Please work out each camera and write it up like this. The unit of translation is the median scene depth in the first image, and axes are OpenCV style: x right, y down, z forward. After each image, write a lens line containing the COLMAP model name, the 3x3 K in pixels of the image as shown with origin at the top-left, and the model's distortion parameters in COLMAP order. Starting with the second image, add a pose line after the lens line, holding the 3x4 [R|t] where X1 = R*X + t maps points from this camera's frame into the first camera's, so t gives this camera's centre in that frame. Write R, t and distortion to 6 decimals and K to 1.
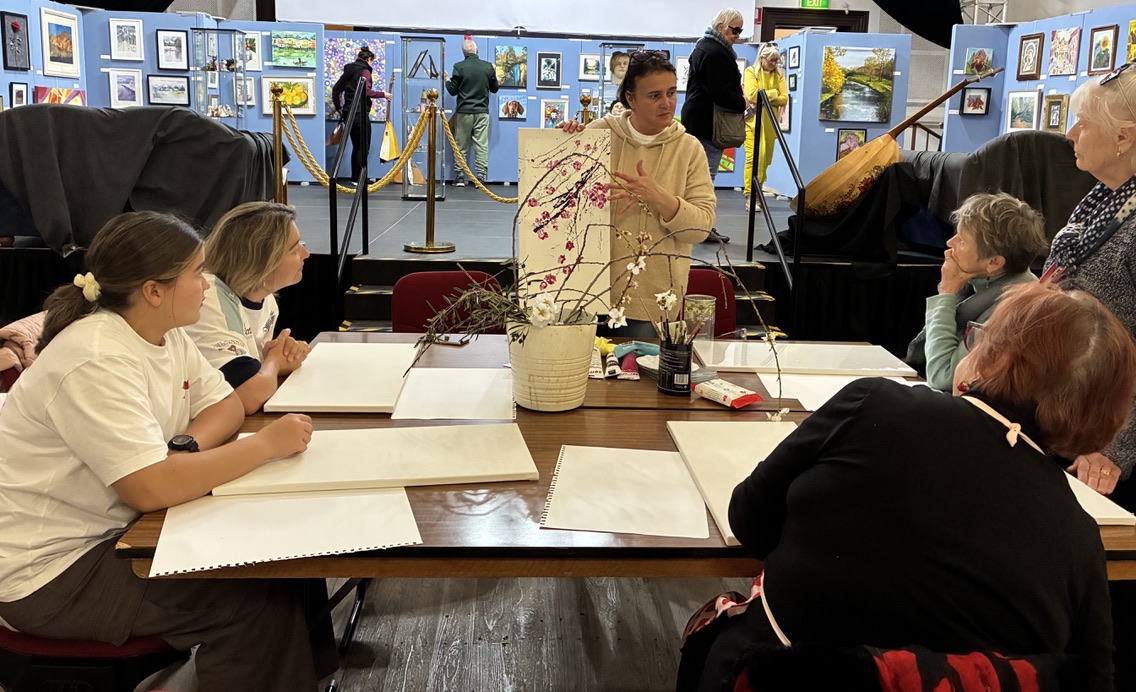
lens RADIAL K [[1089.0, 0, 571.3], [0, 1089.0, 345.2], [0, 0, 1]] dist [0.016581, 0.000000]
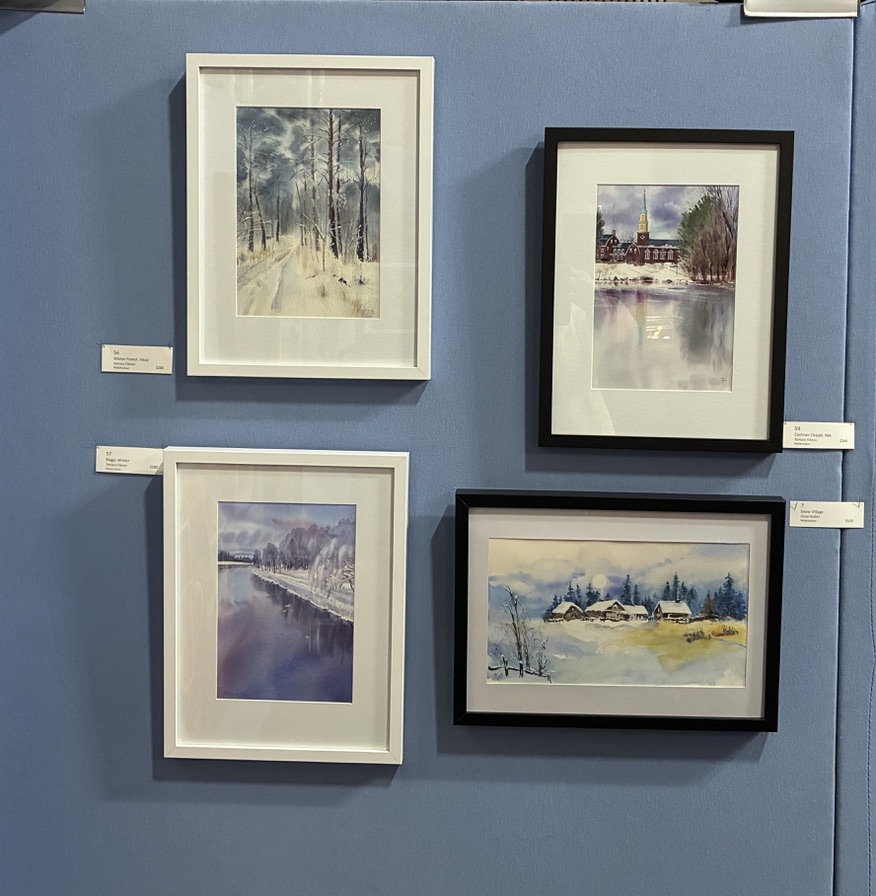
lens RADIAL K [[838.4, 0, 437.8], [0, 838.4, 448.2], [0, 0, 1]] dist [0.002165, 0.000000]
pose [[0.993196, -0.005714, -0.116315, -0.332140], [-0.011467, 0.989143, -0.146507, -0.209190], [0.115890, 0.146844, 0.982347, 0.794860]]
